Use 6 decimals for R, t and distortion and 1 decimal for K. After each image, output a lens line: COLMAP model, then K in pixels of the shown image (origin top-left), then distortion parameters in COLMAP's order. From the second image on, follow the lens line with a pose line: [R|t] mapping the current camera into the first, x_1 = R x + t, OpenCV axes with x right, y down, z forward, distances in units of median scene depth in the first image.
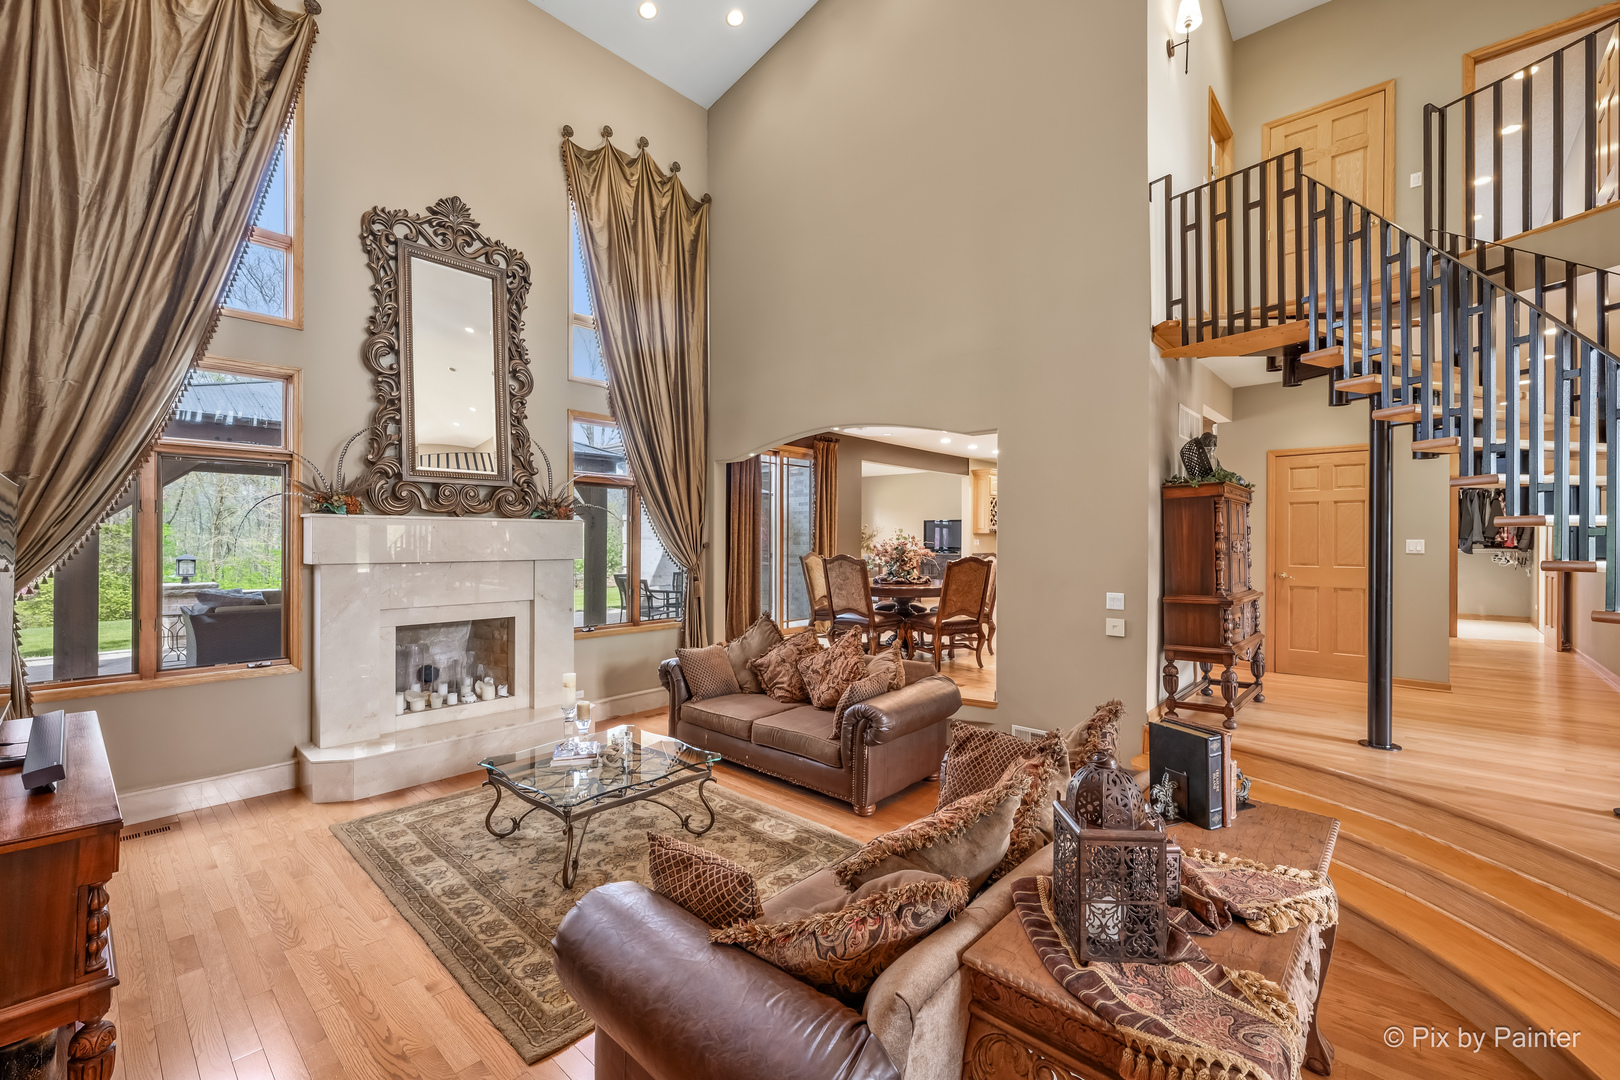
lens RADIAL K [[697.7, 0, 815.3], [0, 697.7, 542.1], [0, 0, 1]] dist [0.006500, -0.000371]
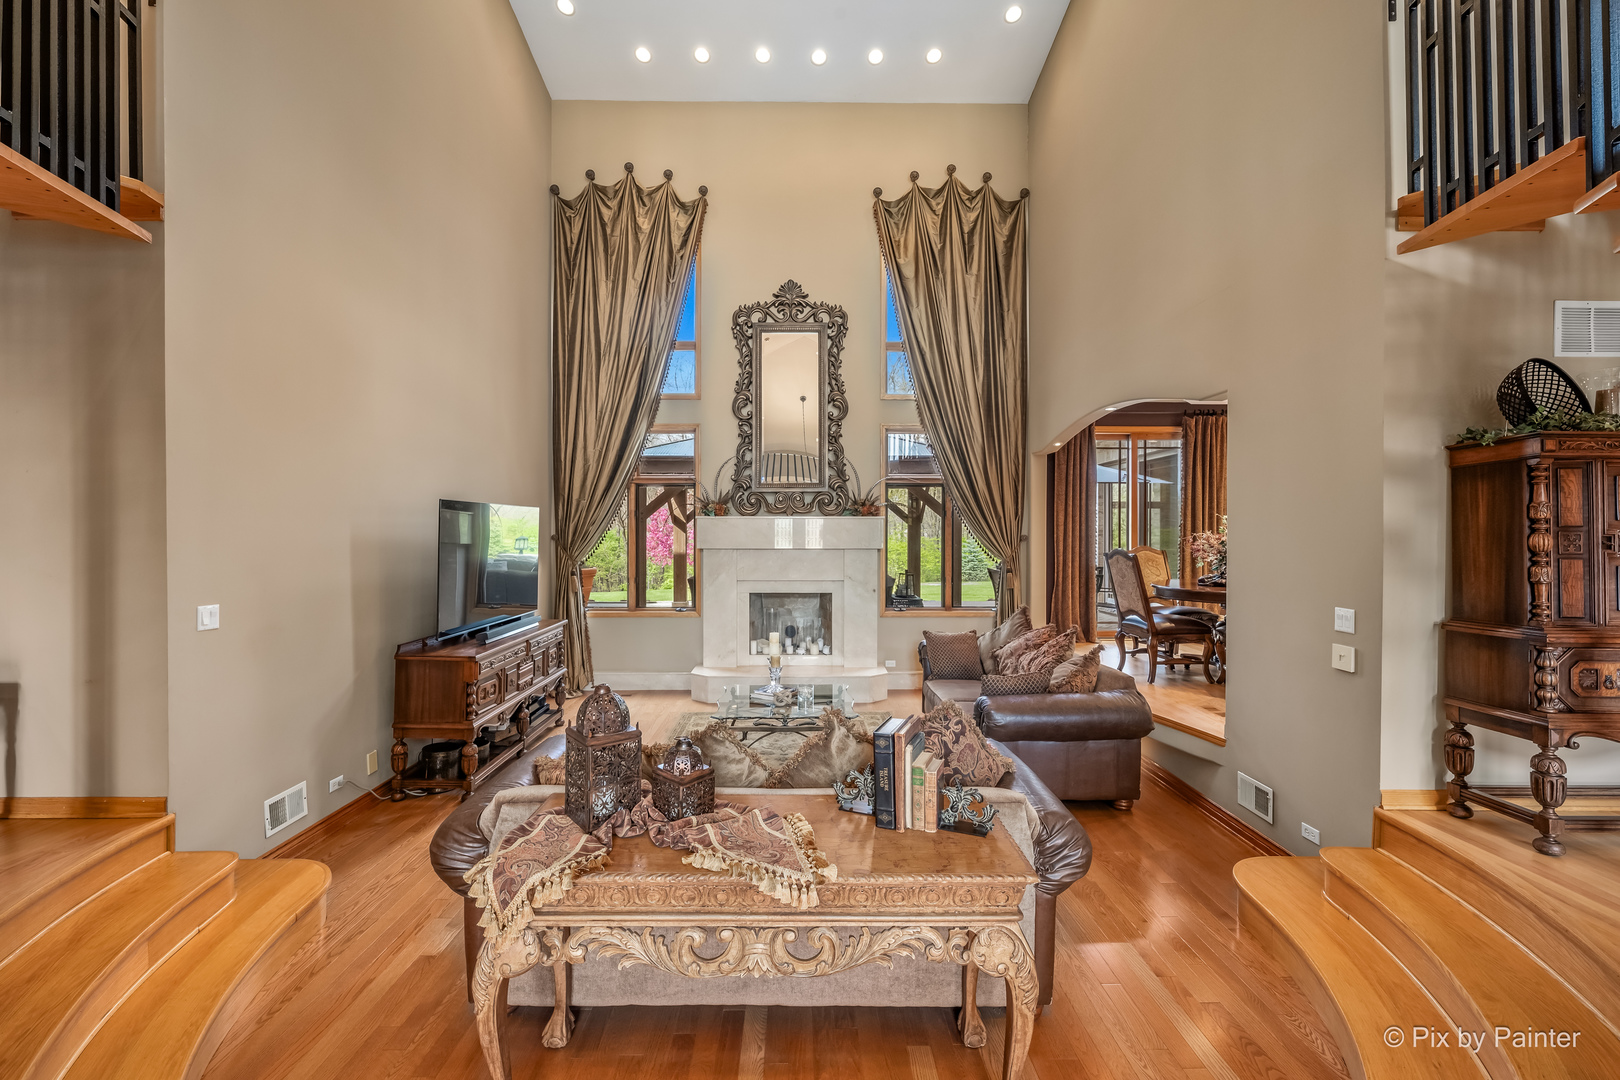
lens RADIAL K [[697.7, 0, 798.6], [0, 697.7, 535.8], [0, 0, 1]] dist [0.006500, -0.000371]
pose [[0.659962, 0.002014, -0.751296, 0.500313], [0.000009, 0.999996, 0.002688, -0.000867], [0.751299, -0.001780, 0.659959, 0.114769]]
